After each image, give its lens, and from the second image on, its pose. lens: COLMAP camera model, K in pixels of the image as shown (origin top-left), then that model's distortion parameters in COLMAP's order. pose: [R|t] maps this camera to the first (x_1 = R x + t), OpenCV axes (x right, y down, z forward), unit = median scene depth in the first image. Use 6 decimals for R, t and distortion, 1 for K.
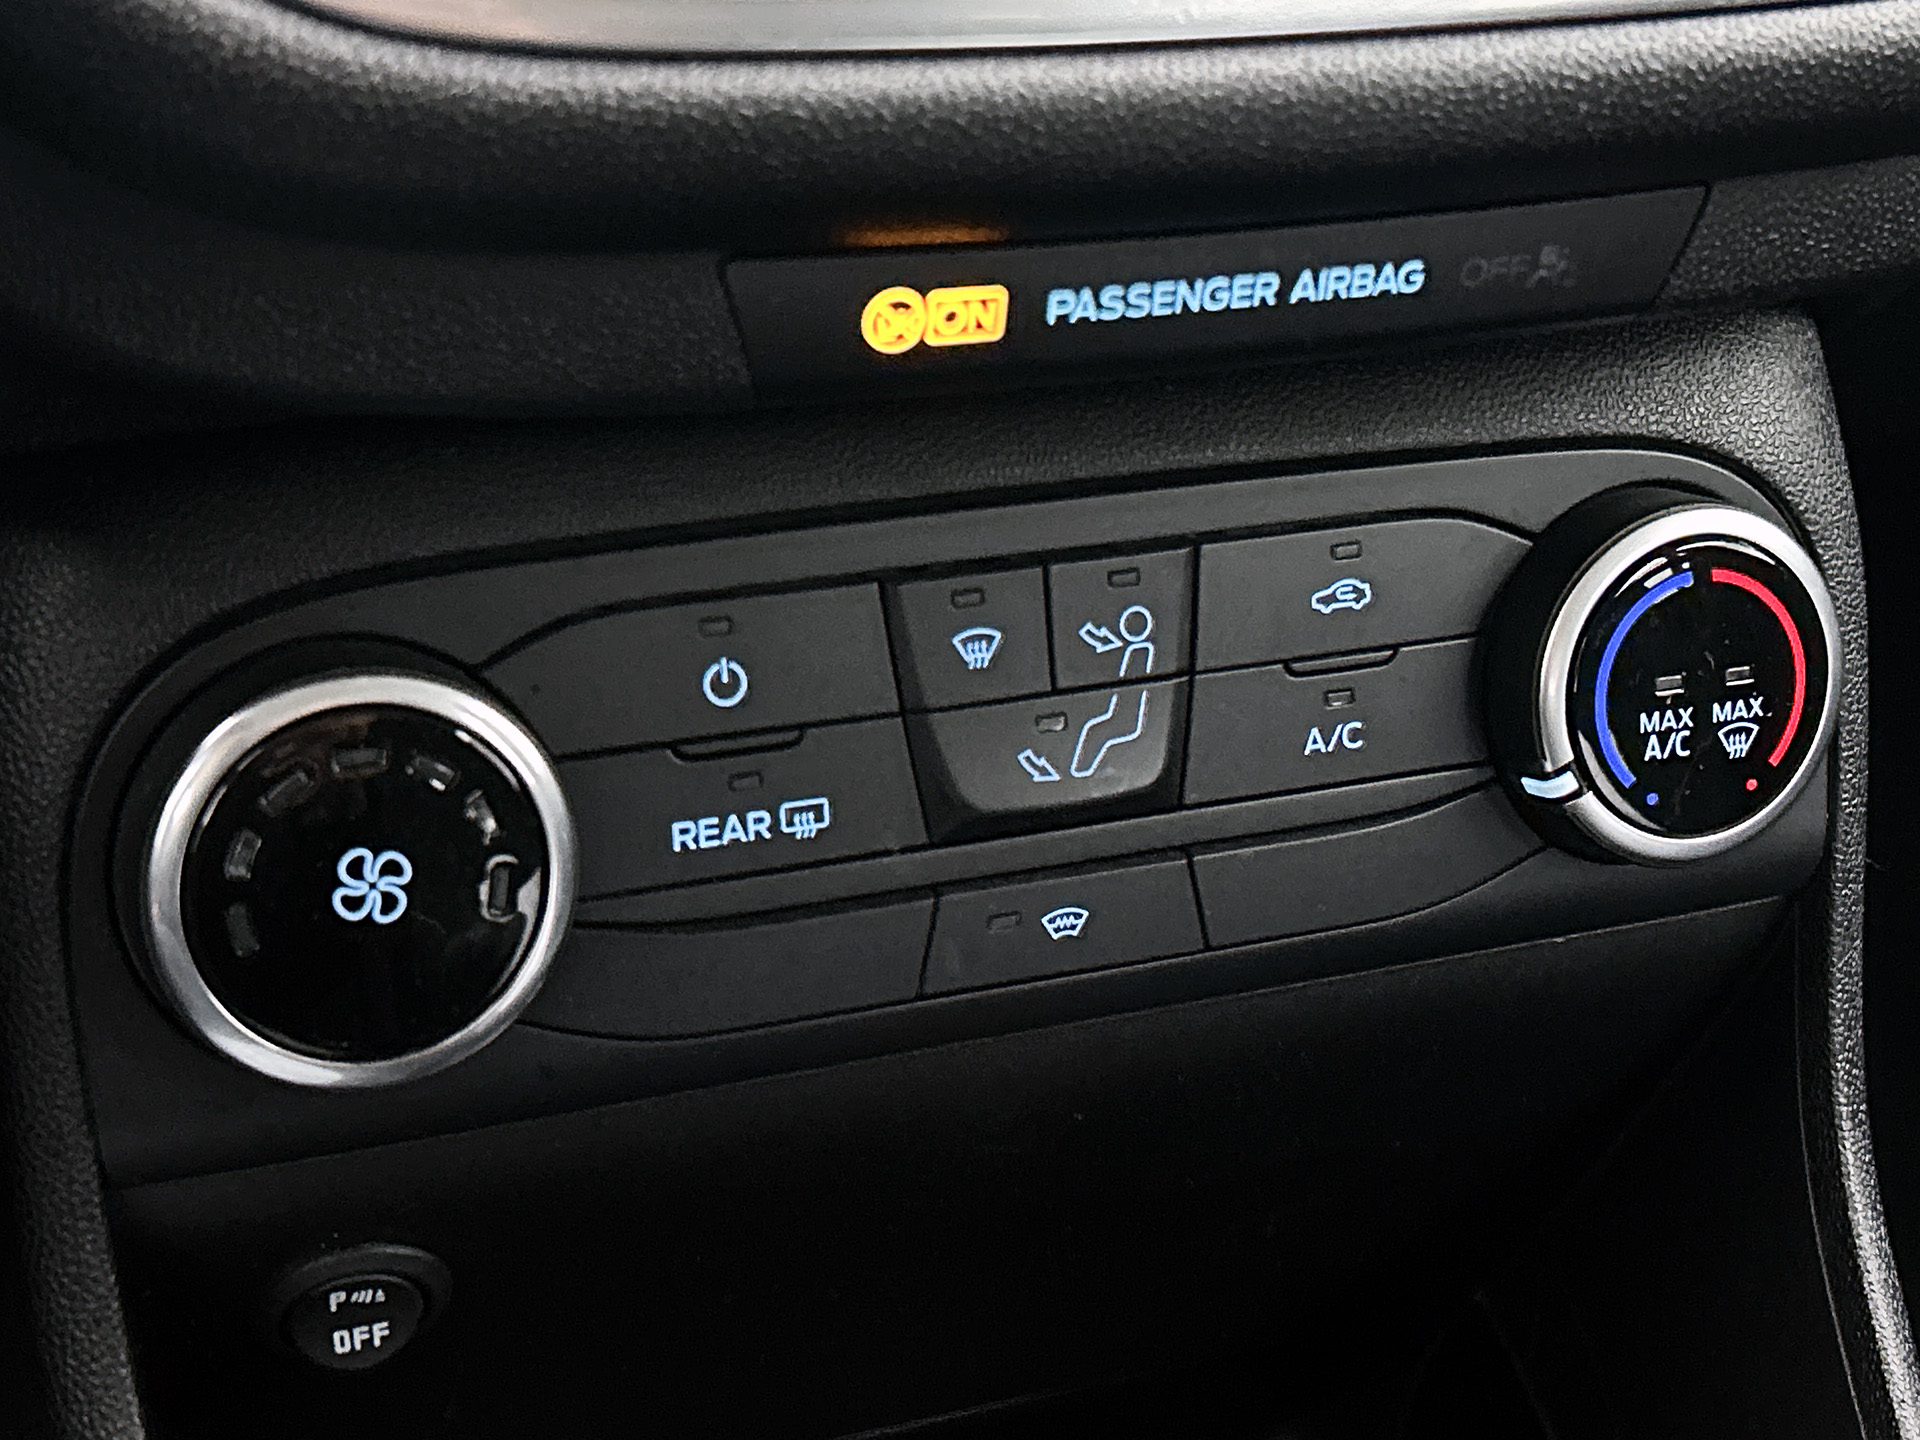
lens RADIAL K [[3074.2, 0, 968.9], [0, 3074.2, 701.0], [0, 0, 1]] dist [0.068863, 0.000000]
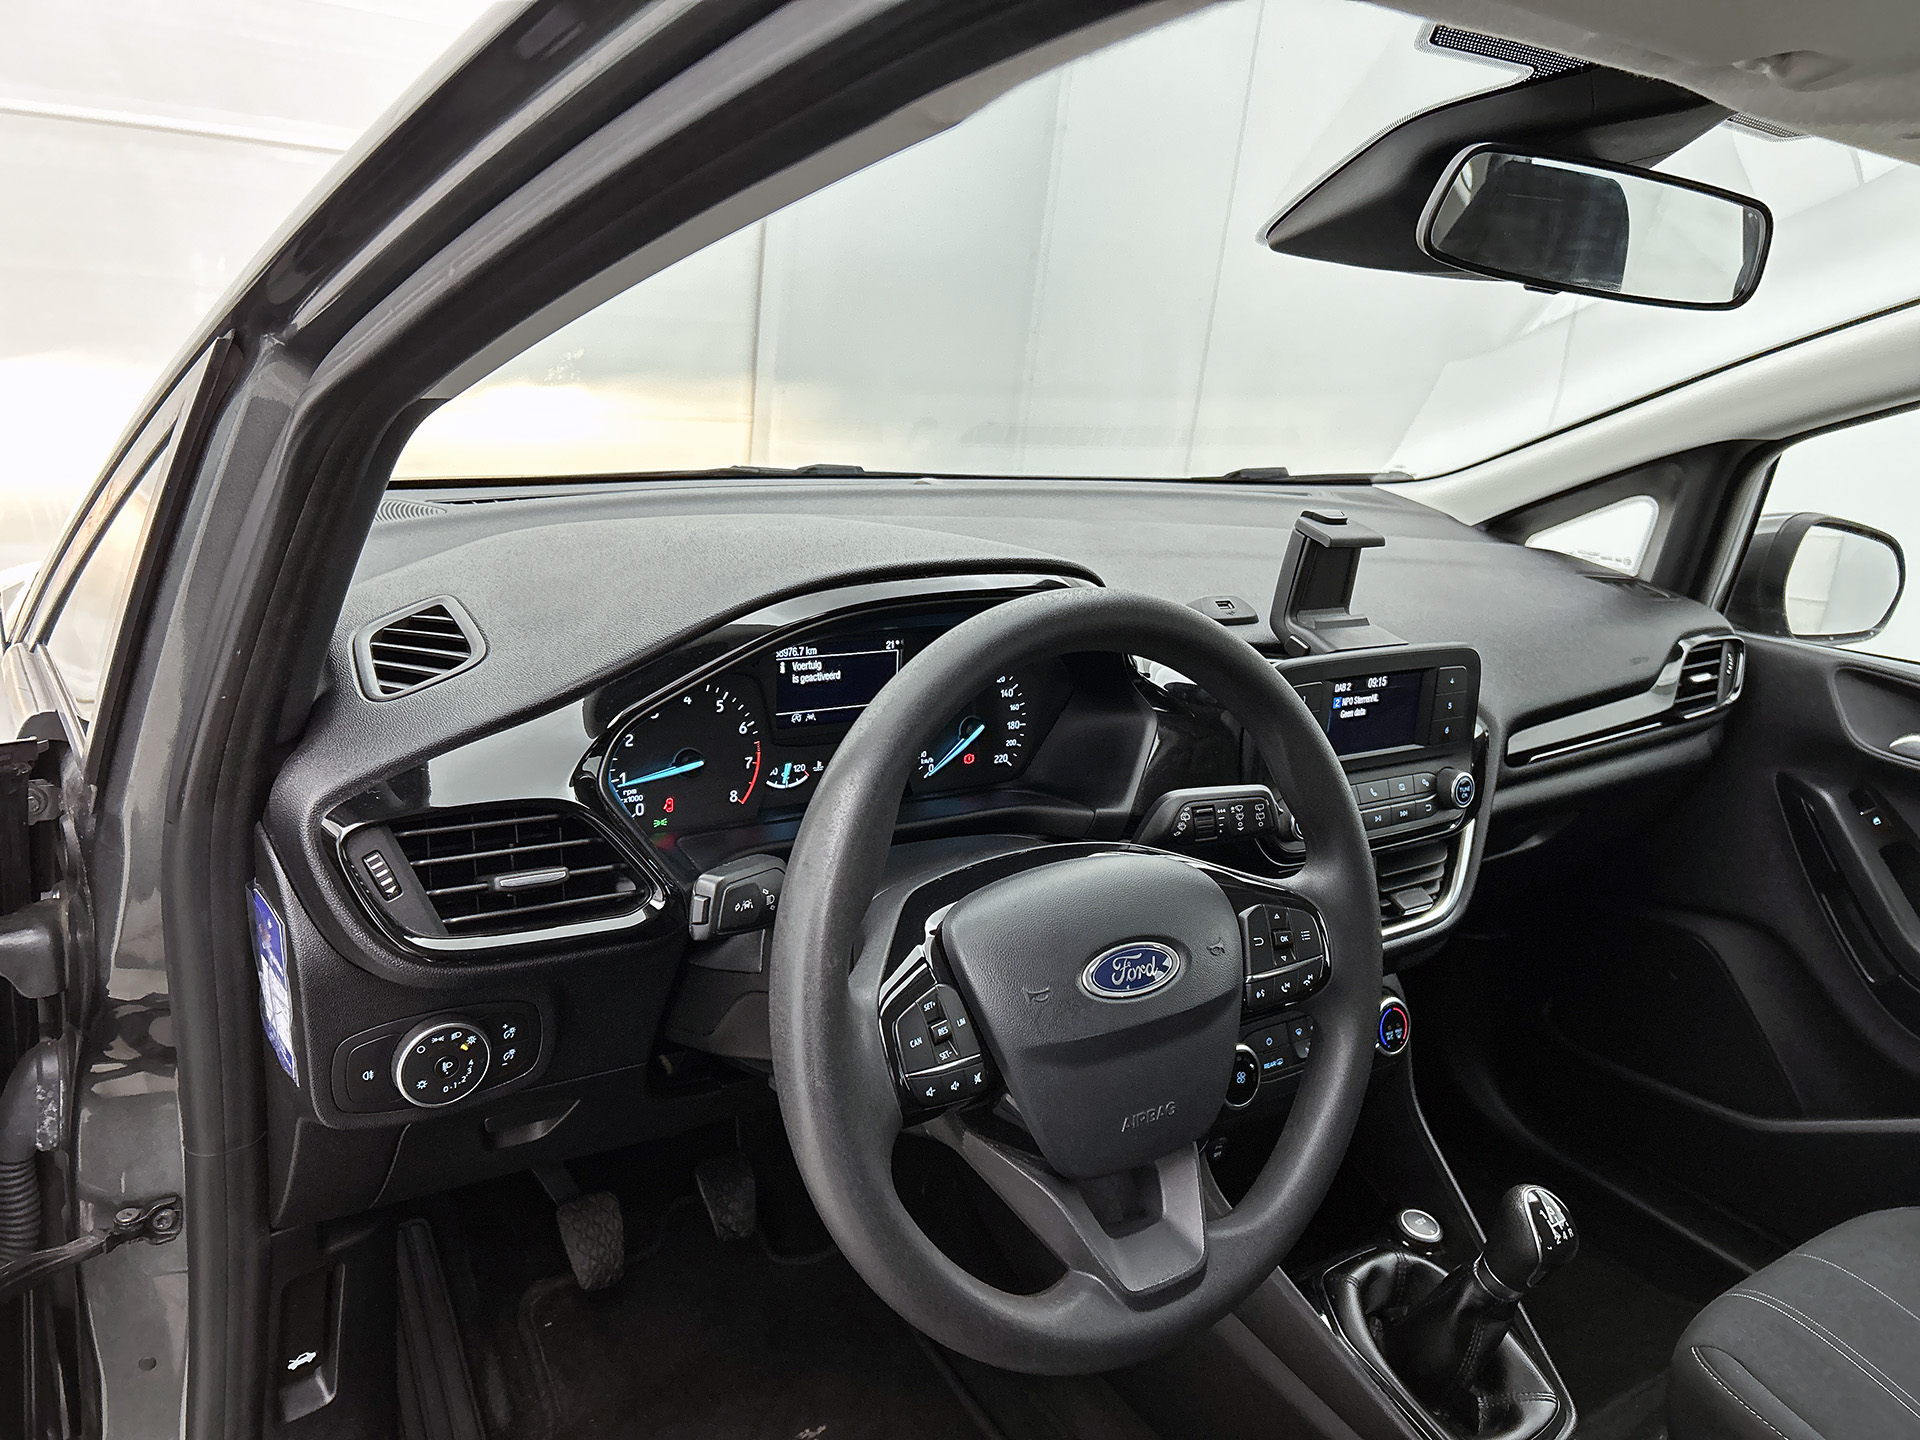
lens RADIAL K [[1479.3, 0, 975.6], [0, 1479.3, 723.3], [0, 0, 1]] dist [0.061117, -0.063344]
pose [[0.972429, -0.041729, 0.229437, -1.299905], [0.081684, 0.982480, -0.167514, -0.179151], [-0.218427, 0.181637, 0.958800, -1.887102]]
